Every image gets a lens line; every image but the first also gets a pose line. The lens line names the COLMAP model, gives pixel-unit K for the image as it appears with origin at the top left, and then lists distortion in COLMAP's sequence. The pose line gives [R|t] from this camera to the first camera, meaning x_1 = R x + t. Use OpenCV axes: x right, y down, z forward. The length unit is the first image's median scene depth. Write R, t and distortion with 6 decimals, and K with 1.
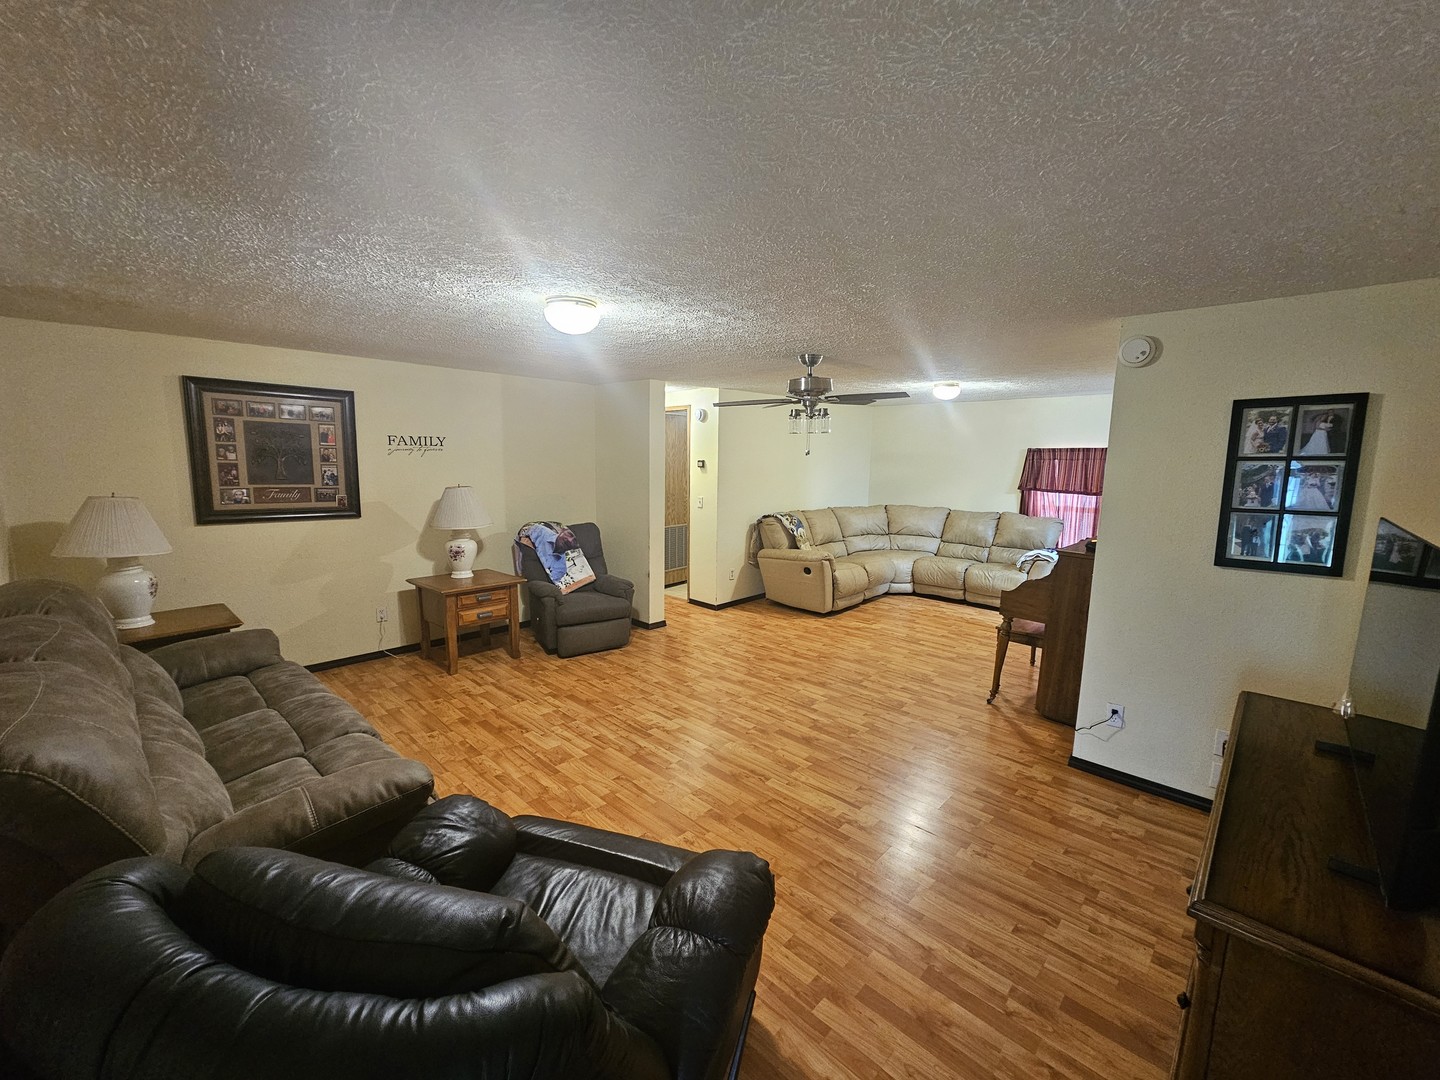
lens RADIAL K [[586.8, 0, 723.6], [0, 586.8, 535.2], [0, 0, 1]] dist [-0.000629, 0.000677]
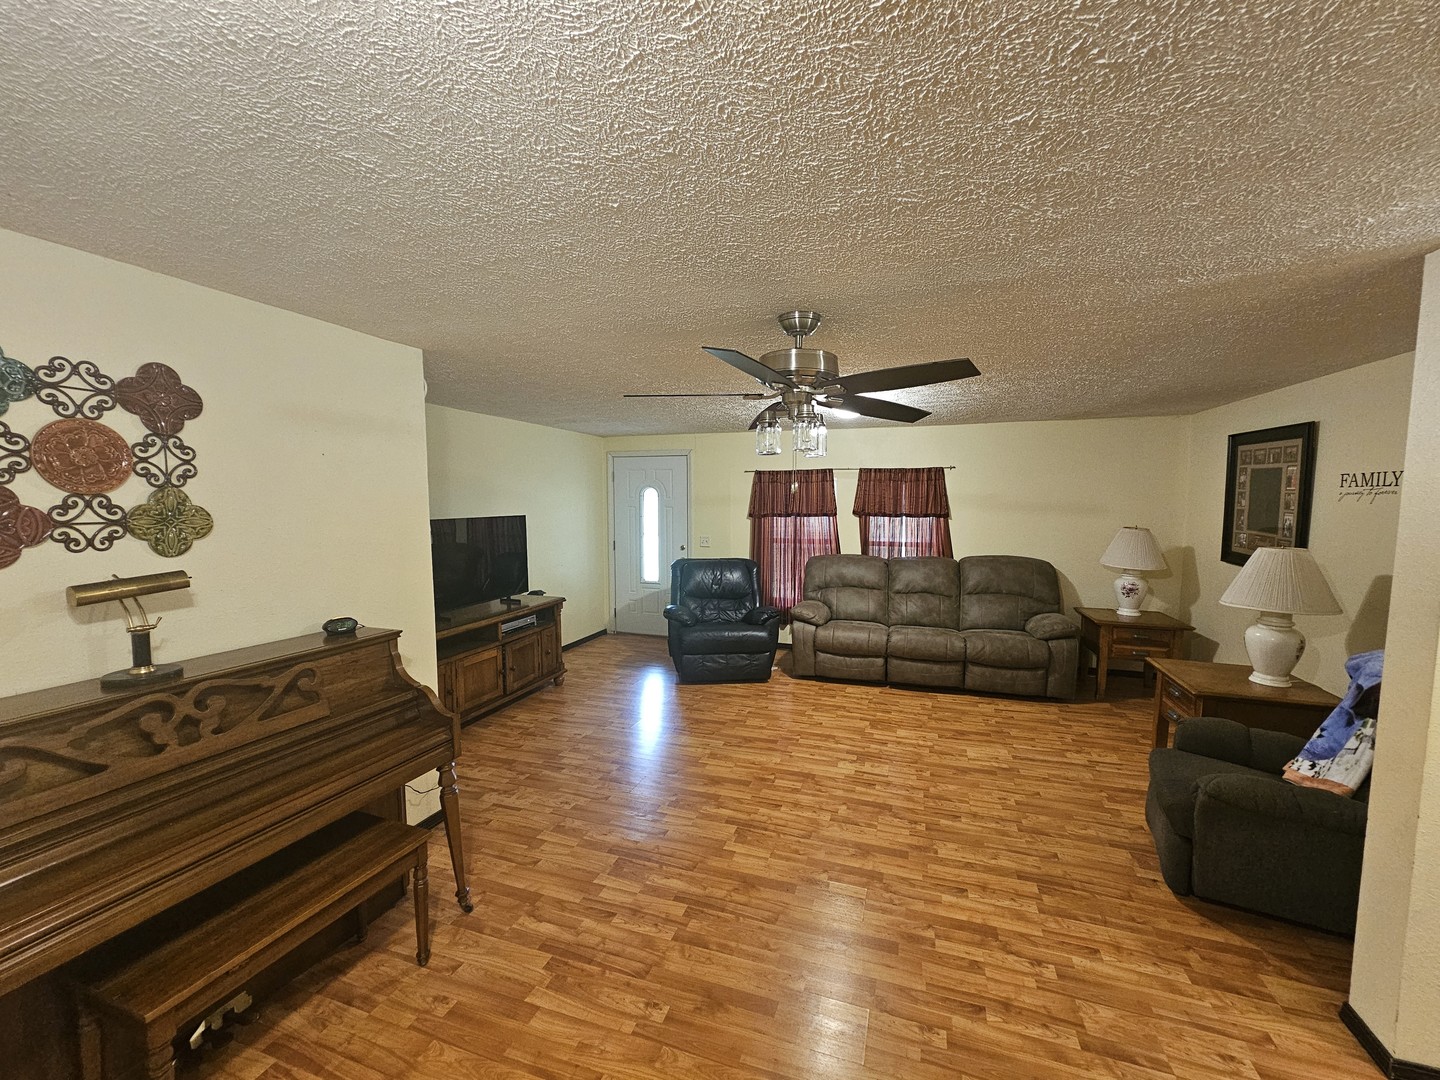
lens RADIAL K [[586.8, 0, 722.1], [0, 586.8, 546.6], [0, 0, 1]] dist [-0.000629, 0.000677]
pose [[-0.906777, 0.019610, -0.421155, 0.432571], [-0.071269, 0.977413, 0.198959, -0.185335], [0.415544, 0.210427, -0.884898, 1.442966]]
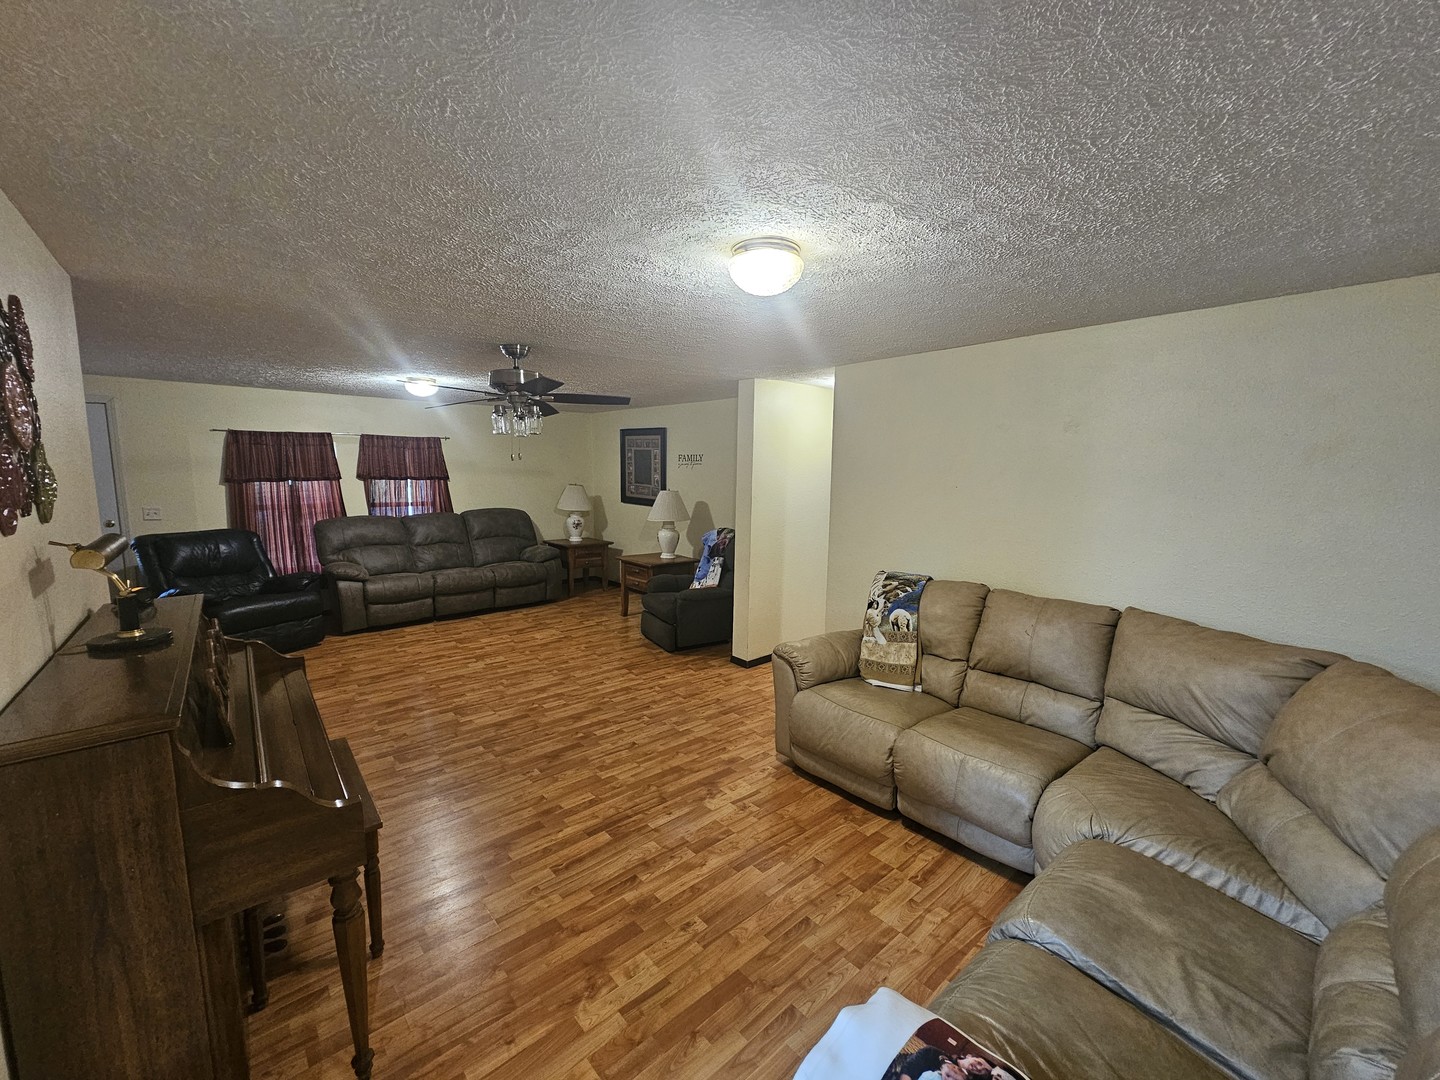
lens RADIAL K [[586.8, 0, 726.8], [0, 586.8, 540.9], [0, 0, 1]] dist [-0.000629, 0.000677]
pose [[-0.078846, 0.106759, -0.991154, 0.969436], [-0.148976, 0.981822, 0.117605, -0.160202], [0.985692, 0.156931, -0.061508, 1.346313]]
